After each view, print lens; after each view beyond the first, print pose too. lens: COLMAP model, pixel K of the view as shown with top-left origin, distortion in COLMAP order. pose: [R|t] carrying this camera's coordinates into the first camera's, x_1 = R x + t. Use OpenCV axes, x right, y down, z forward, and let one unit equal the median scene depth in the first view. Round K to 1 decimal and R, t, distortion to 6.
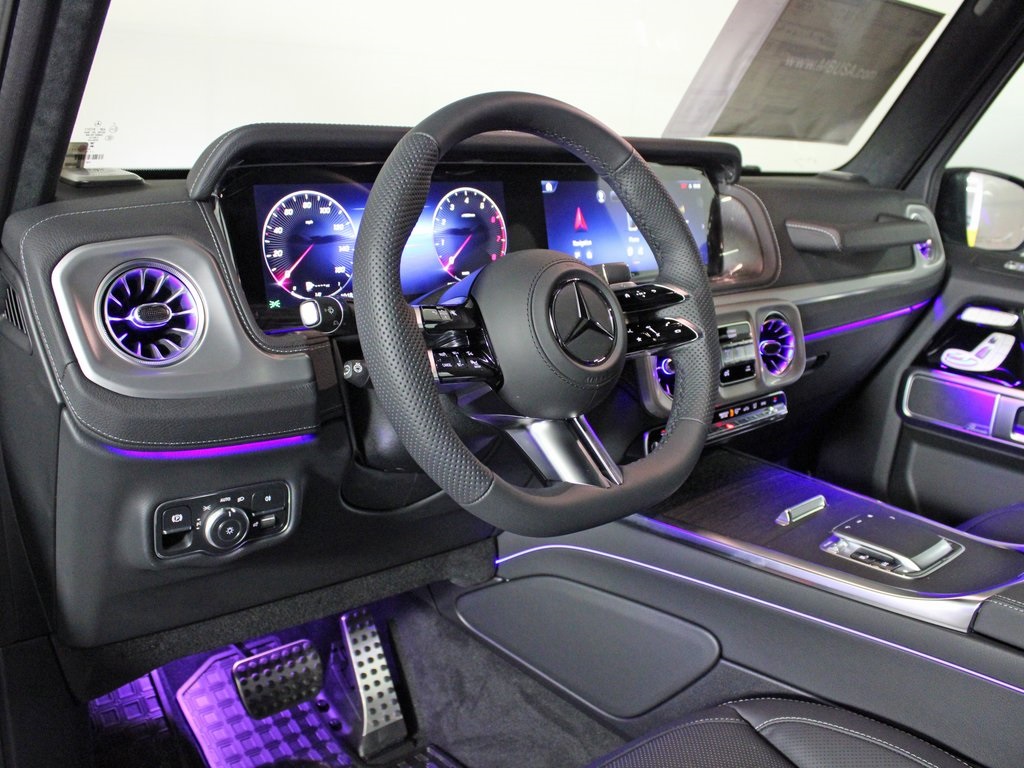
lens RADIAL K [[981.5, 0, 512.0], [0, 981.5, 384.0], [0, 0, 1]] dist [-0.147695, 0.020019]
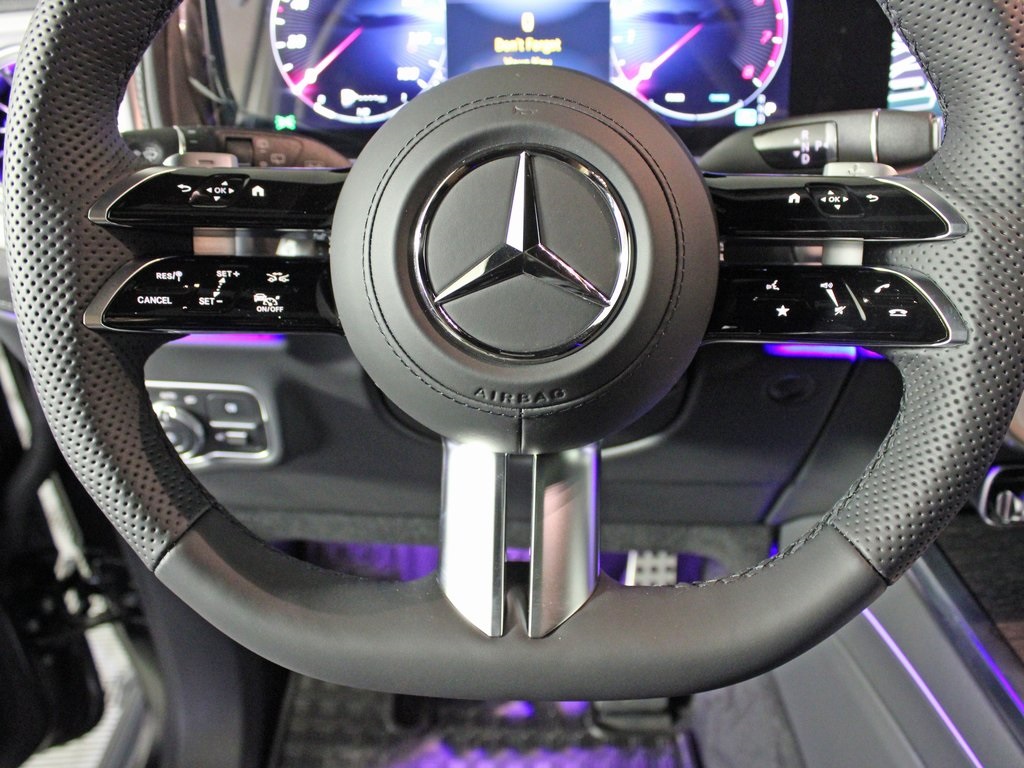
lens RADIAL K [[981.5, 0, 512.0], [0, 981.5, 384.0], [0, 0, 1]] dist [-0.147695, 0.020019]
pose [[0.714314, 0.283382, -0.639883, 0.269711], [-0.135259, 0.953011, 0.271064, -0.094436], [0.686630, -0.107075, 0.719079, 0.540553]]
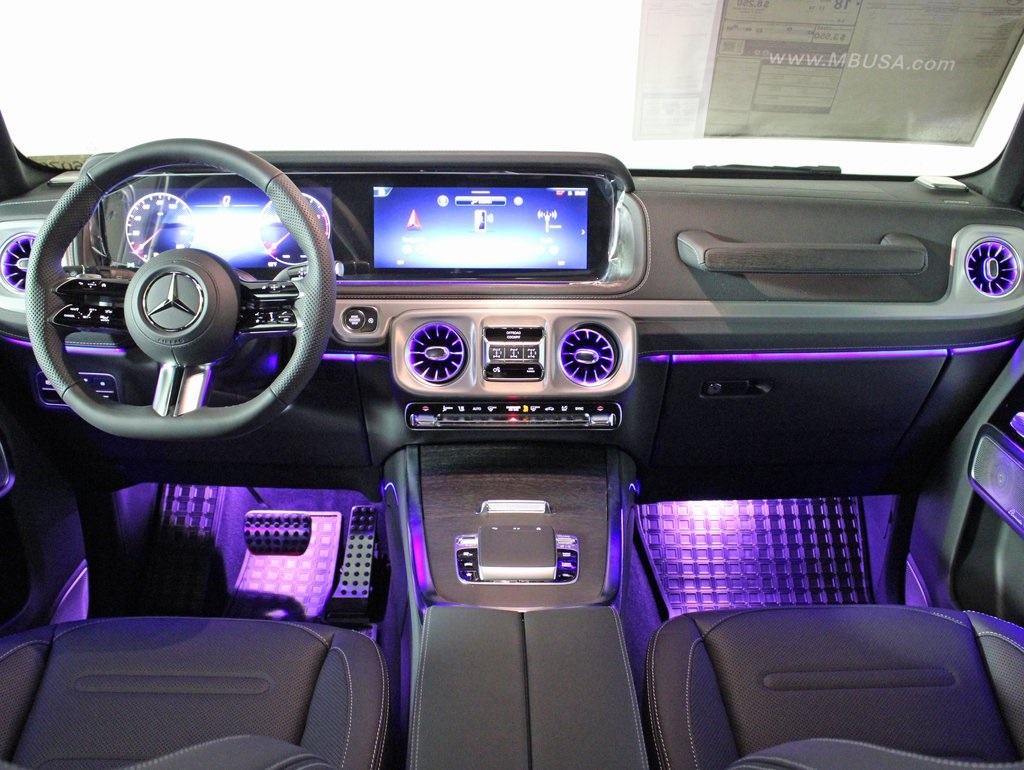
lens RADIAL K [[981.5, 0, 512.0], [0, 981.5, 385.0], [0, 0, 1]] dist [-0.147695, 0.020019]
pose [[0.747204, 0.189391, -0.637038, 1.061082], [-0.150539, 0.981854, 0.115332, -0.140141], [0.647321, 0.009723, 0.762156, 0.191140]]
